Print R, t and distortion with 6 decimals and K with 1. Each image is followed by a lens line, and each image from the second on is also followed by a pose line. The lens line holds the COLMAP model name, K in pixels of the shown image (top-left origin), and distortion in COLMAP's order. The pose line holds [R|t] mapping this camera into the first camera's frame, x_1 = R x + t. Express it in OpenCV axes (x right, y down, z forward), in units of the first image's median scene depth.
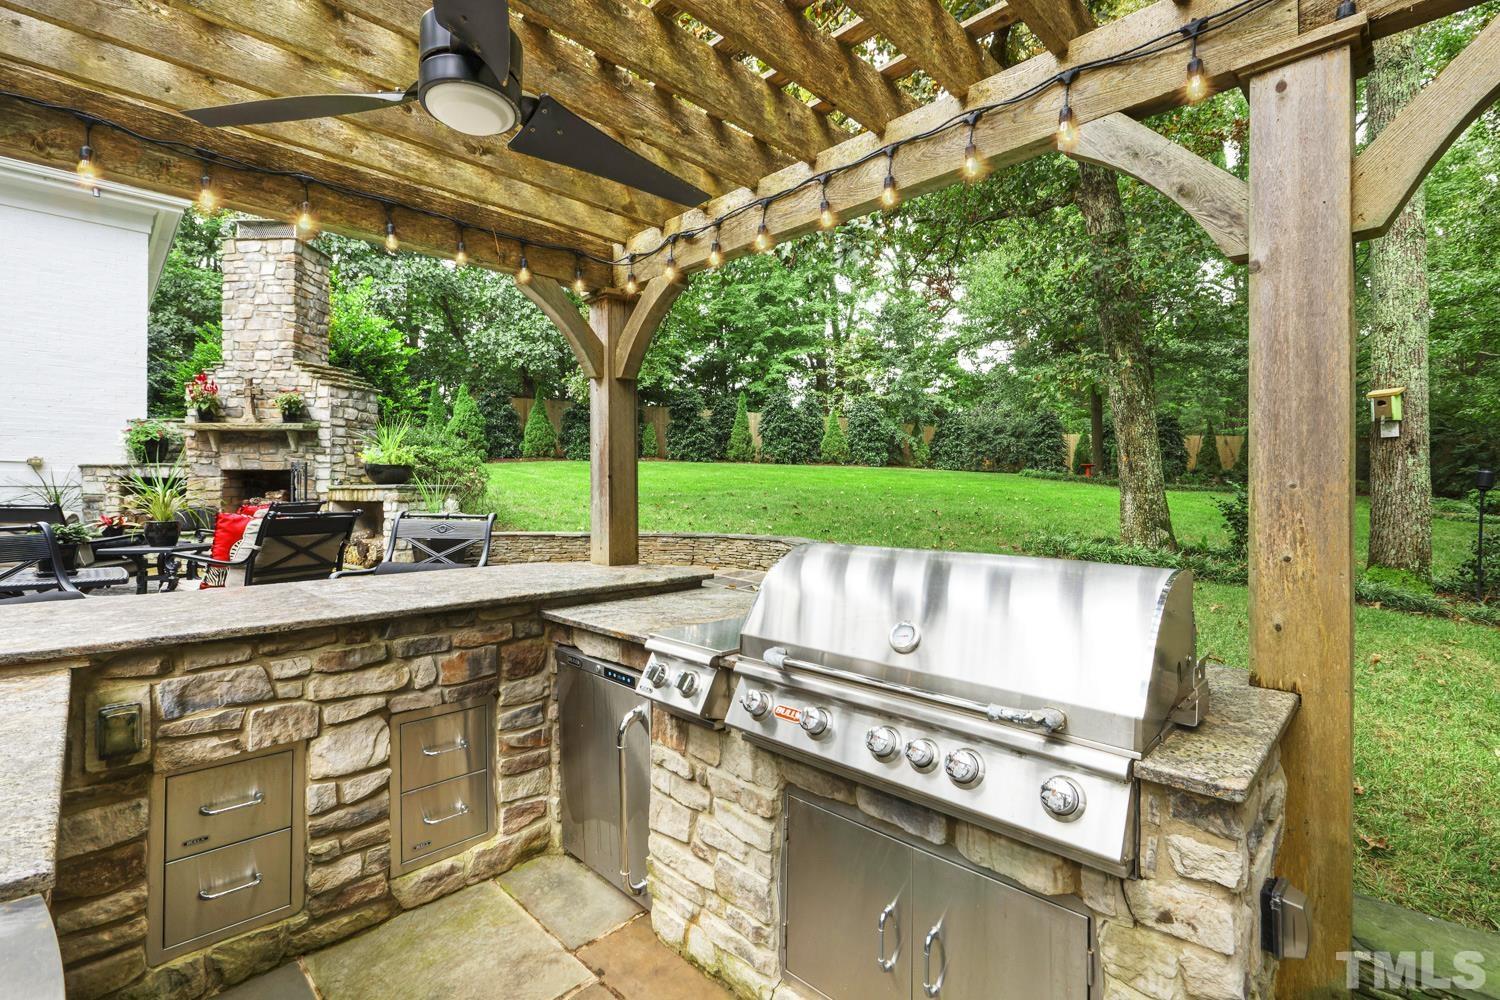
lens RADIAL K [[678.7, 0, 754.8], [0, 678.7, 496.9], [0, 0, 1]] dist [0.009246, 0.000019]
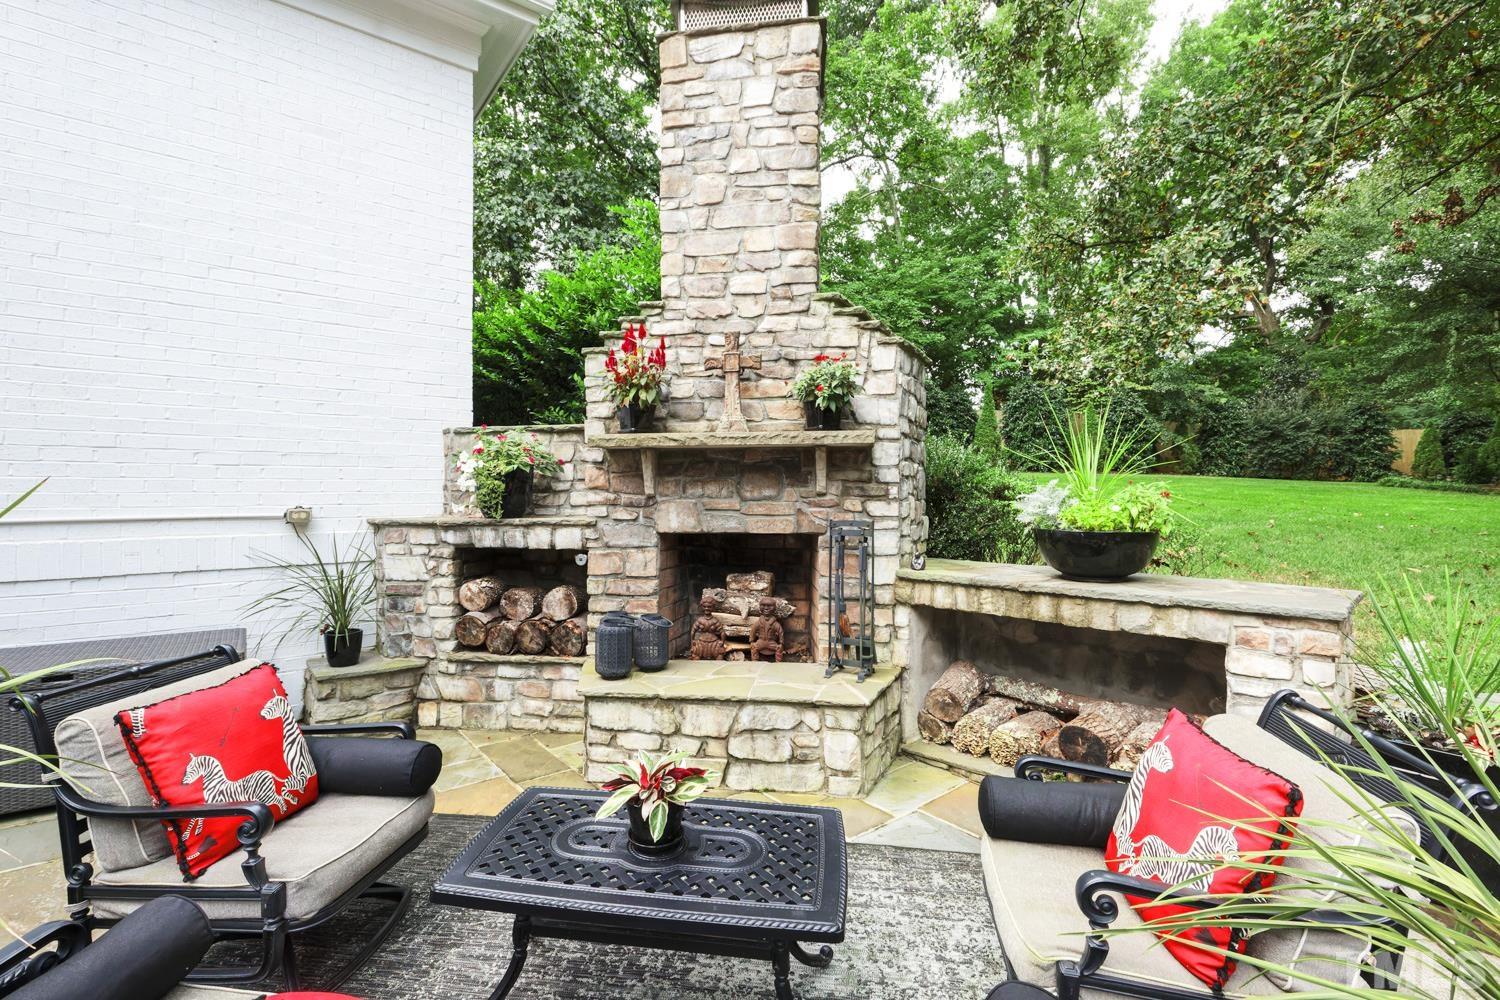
lens RADIAL K [[678.7, 0, 754.8], [0, 678.7, 496.9], [0, 0, 1]] dist [0.009246, 0.000019]
pose [[0.992936, -0.003297, -0.118606, -0.661948], [0.003097, 0.999993, -0.001871, -0.063339], [0.118611, 0.001490, 0.992940, 0.547910]]
